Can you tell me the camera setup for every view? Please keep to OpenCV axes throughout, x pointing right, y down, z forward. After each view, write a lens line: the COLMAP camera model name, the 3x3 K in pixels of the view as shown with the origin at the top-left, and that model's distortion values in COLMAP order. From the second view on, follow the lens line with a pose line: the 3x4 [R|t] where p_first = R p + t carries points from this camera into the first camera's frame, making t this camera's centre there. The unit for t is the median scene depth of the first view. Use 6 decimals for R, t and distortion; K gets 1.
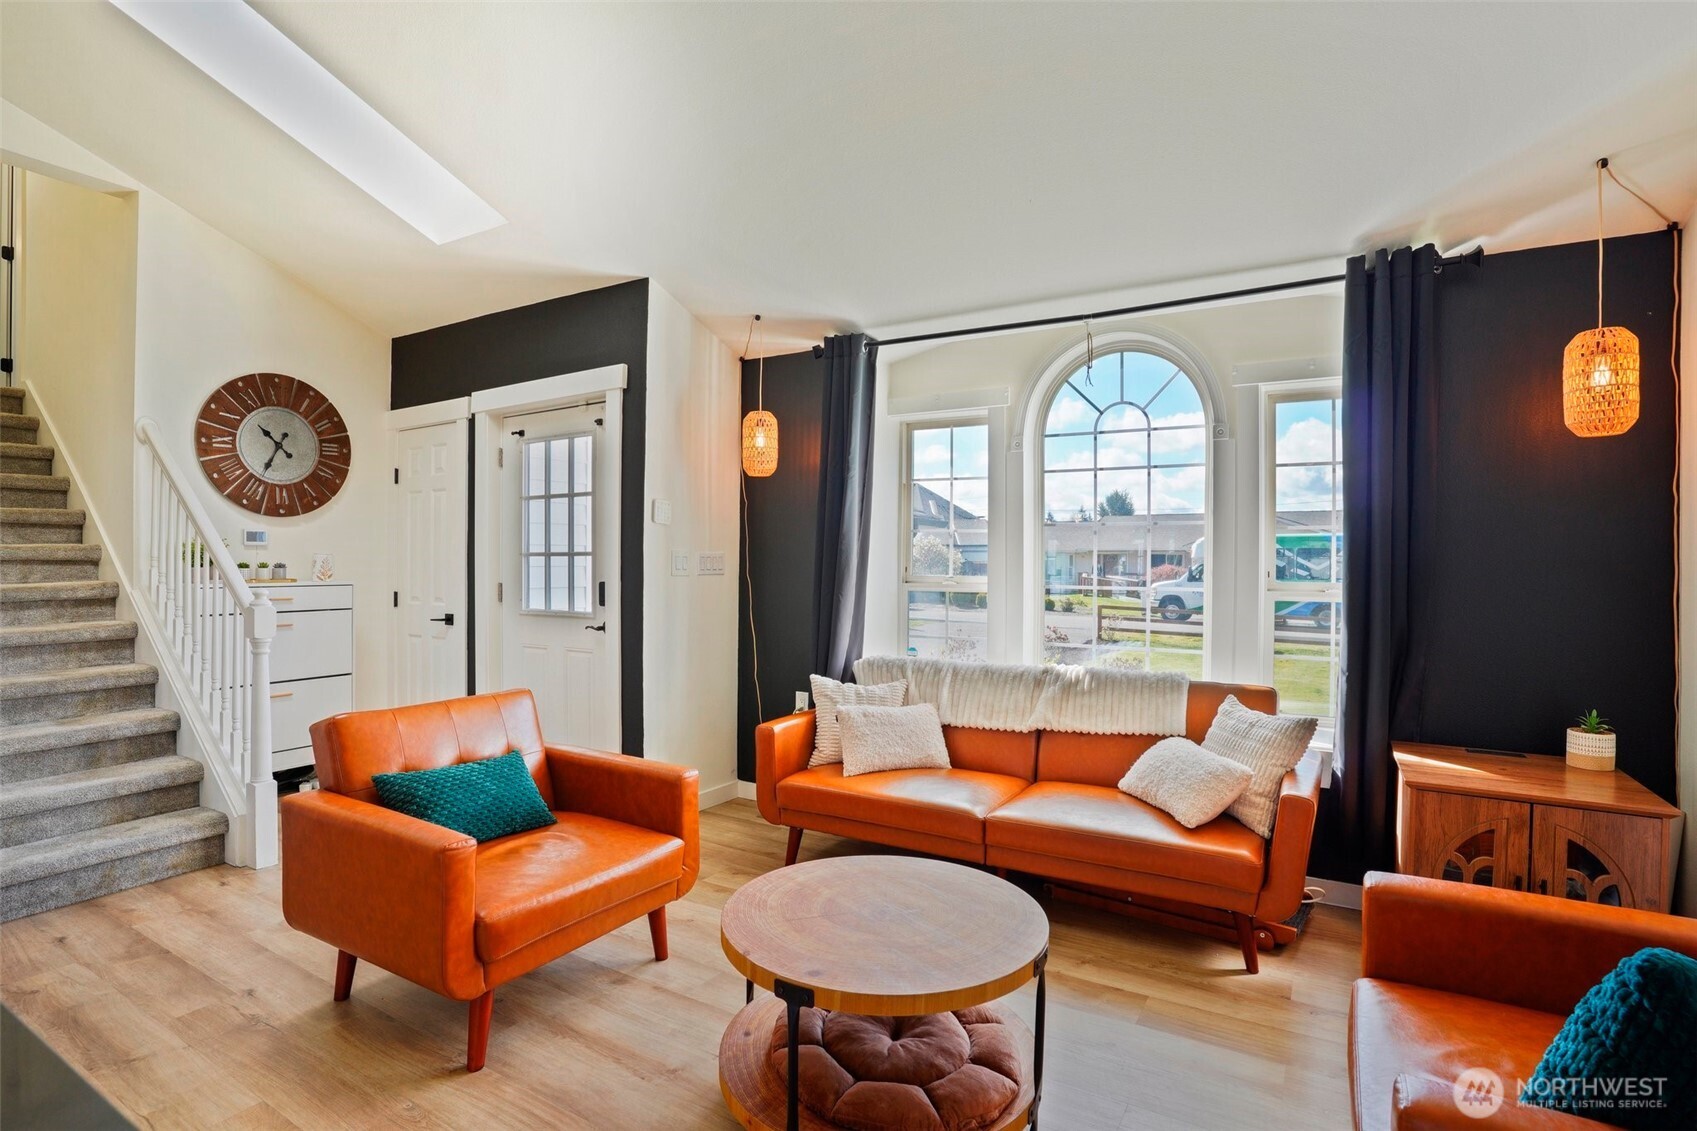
lens RADIAL K [[821.1, 0, 844.8], [0, 821.1, 577.2], [0, 0, 1]] dist [-0.094045, 0.042354]
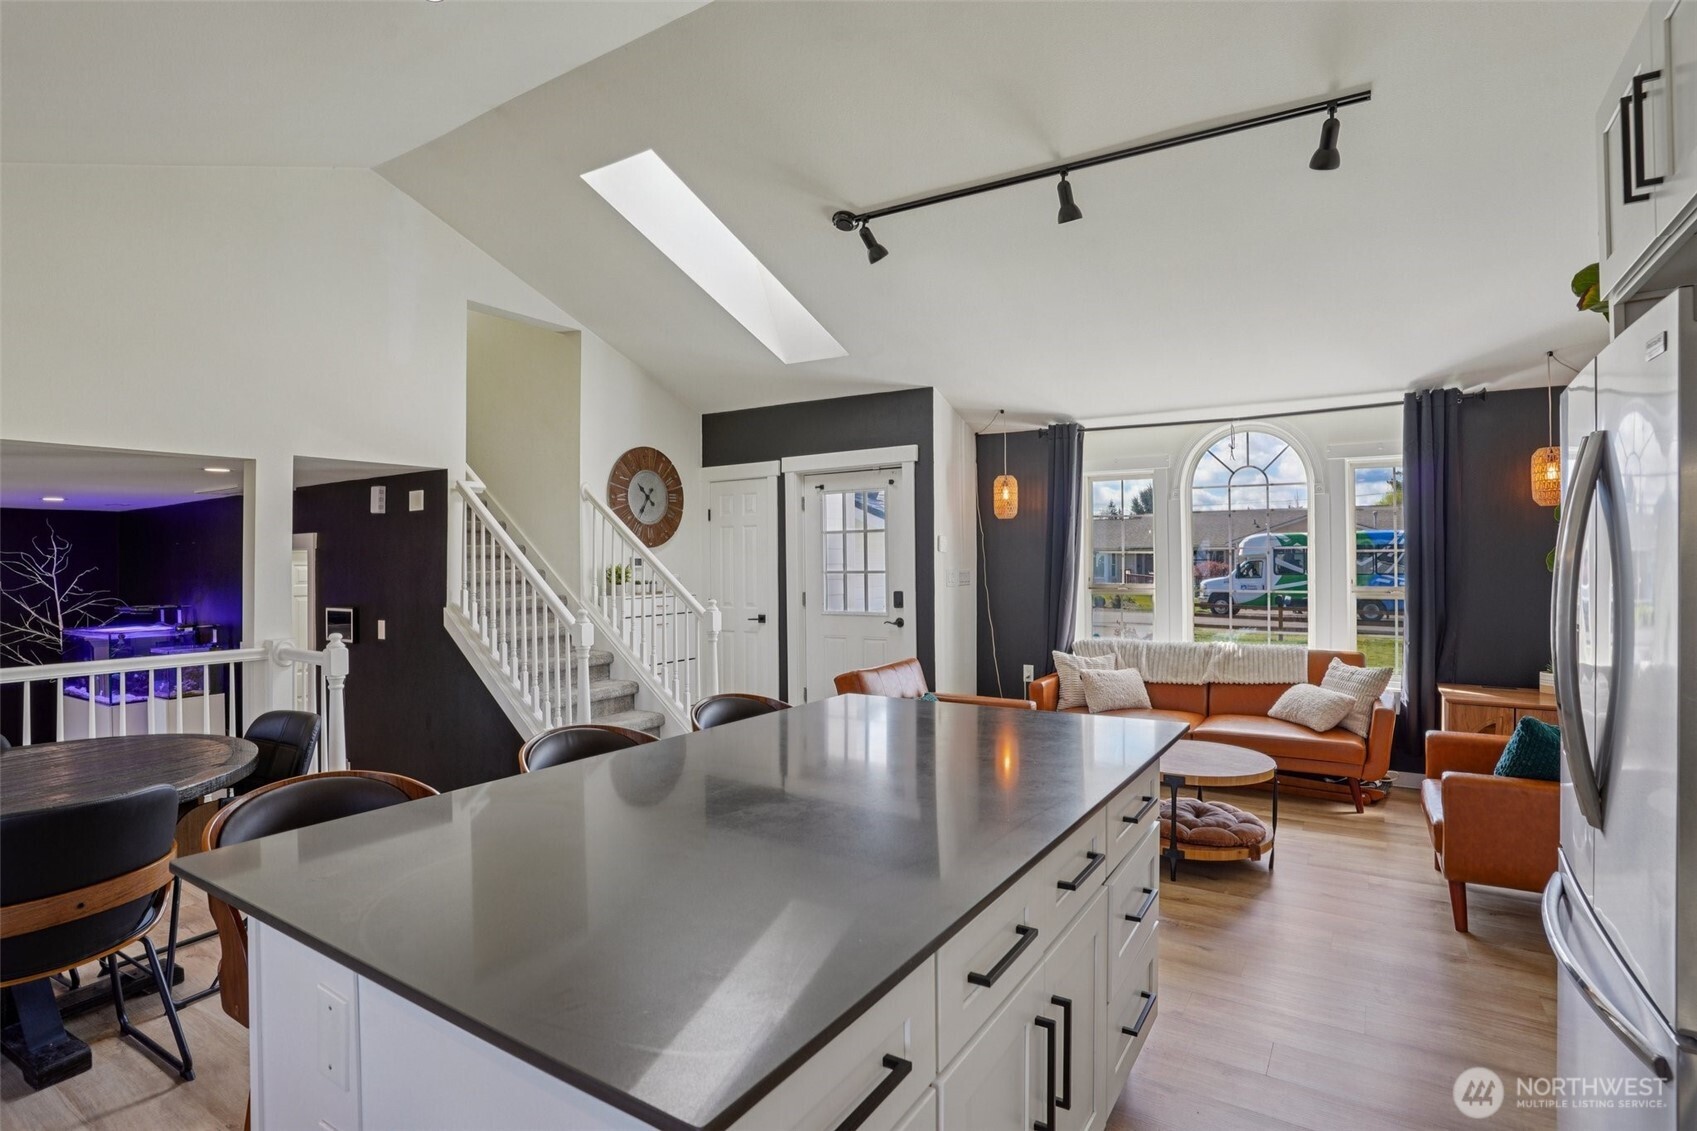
lens RADIAL K [[821.2, 0, 848.5], [0, 821.2, 565.5], [0, 0, 1]] dist [-0.085103, 0.033678]
pose [[0.999410, -0.012790, -0.031861, -0.357983], [0.012371, 0.999835, -0.013315, -0.023551], [0.032026, 0.012913, 0.999404, -0.514972]]
